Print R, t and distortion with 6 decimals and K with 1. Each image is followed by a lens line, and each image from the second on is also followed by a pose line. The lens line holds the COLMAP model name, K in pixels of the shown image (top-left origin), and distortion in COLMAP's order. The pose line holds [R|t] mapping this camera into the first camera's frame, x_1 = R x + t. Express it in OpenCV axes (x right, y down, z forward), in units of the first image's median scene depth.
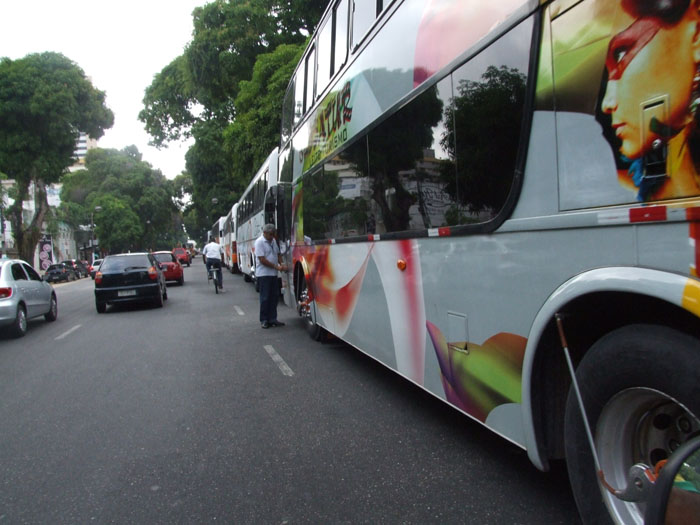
lens RADIAL K [[621.9, 0, 350.0], [0, 621.9, 262.5], [0, 0, 1]] dist [-0.196853, 0.220340]
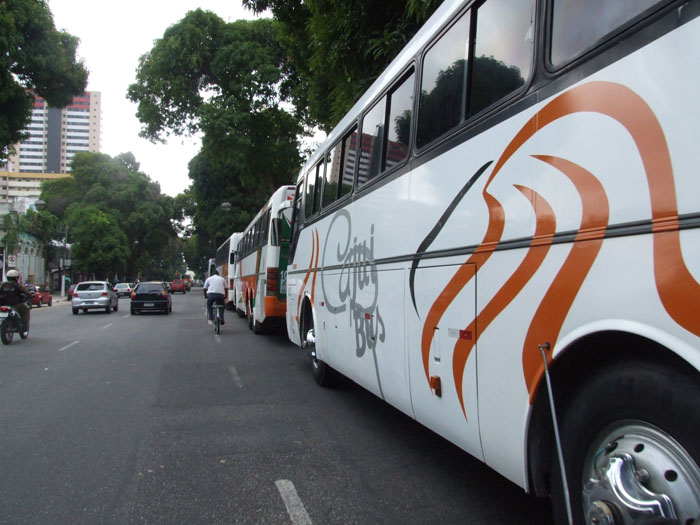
lens RADIAL K [[621.9, 0, 350.0], [0, 621.9, 262.5], [0, 0, 1]] dist [-0.196853, 0.220340]
pose [[0.997676, 0.068131, -0.000328, -0.046430], [-0.067994, 0.995343, -0.068325, -0.003975], [-0.004328, 0.068188, 0.997663, 0.194188]]
